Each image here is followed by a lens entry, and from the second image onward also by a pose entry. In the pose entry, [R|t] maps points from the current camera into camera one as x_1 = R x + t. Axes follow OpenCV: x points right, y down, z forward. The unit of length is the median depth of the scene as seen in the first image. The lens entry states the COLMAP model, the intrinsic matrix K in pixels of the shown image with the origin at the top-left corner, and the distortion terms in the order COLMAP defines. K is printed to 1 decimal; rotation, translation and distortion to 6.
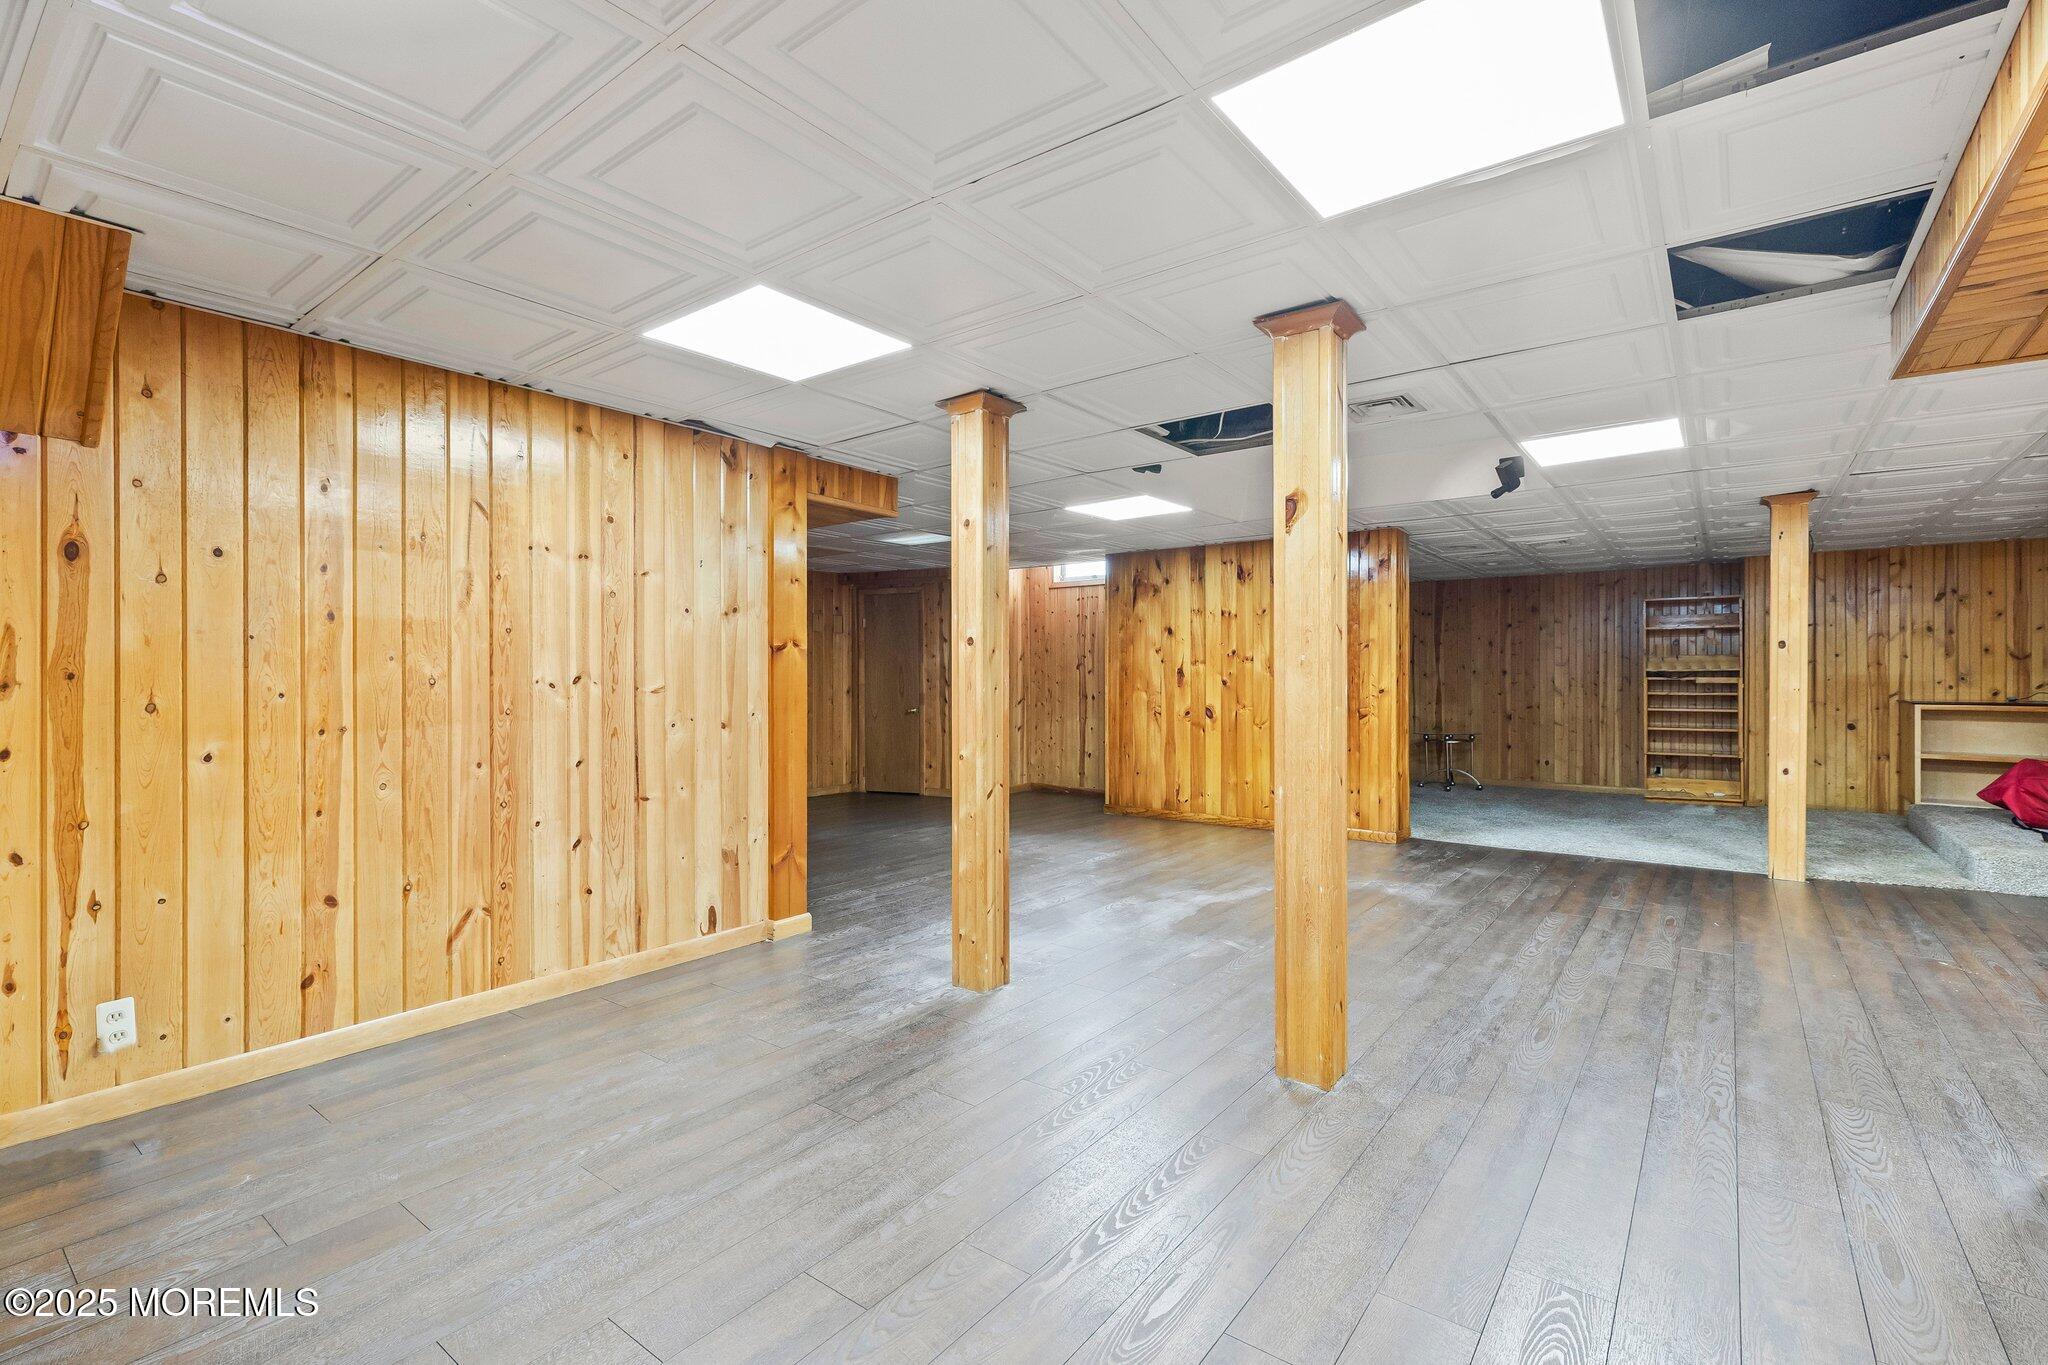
lens RADIAL K [[914.6, 0, 1024.4], [0, 914.6, 671.8], [0, 0, 1]] dist [0.004622, -0.000903]
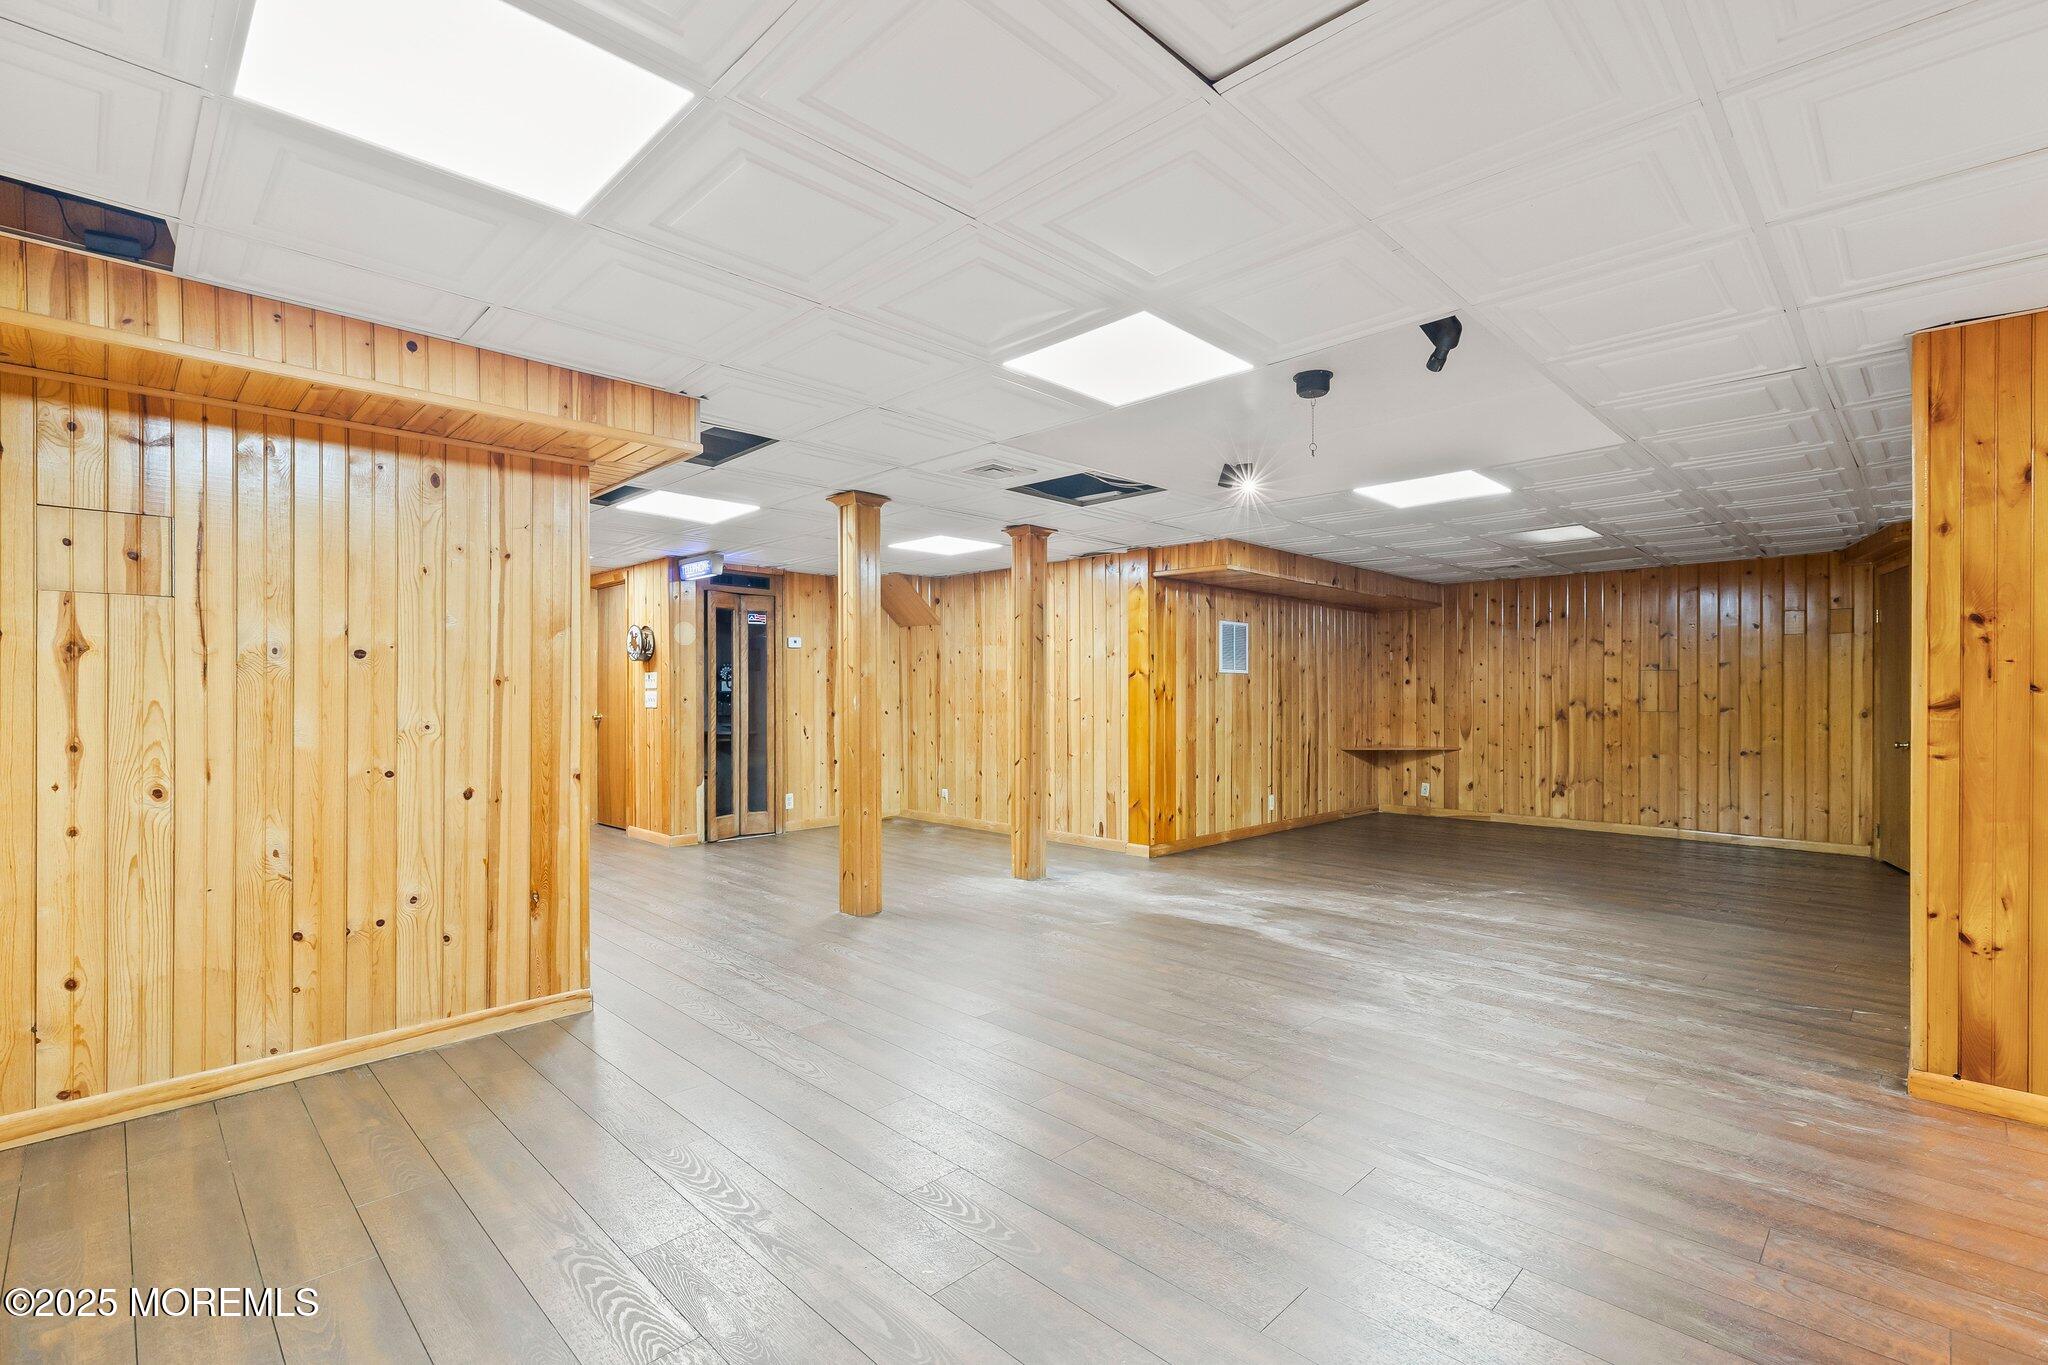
lens RADIAL K [[914.6, 0, 1024.5], [0, 914.6, 694.3], [0, 0, 1]] dist [0.004622, -0.000903]
pose [[-0.128346, 0.002573, -0.991726, 1.520012], [0.005525, 0.999983, 0.001879, 0.004537], [0.991714, -0.005238, -0.128359, 1.143943]]
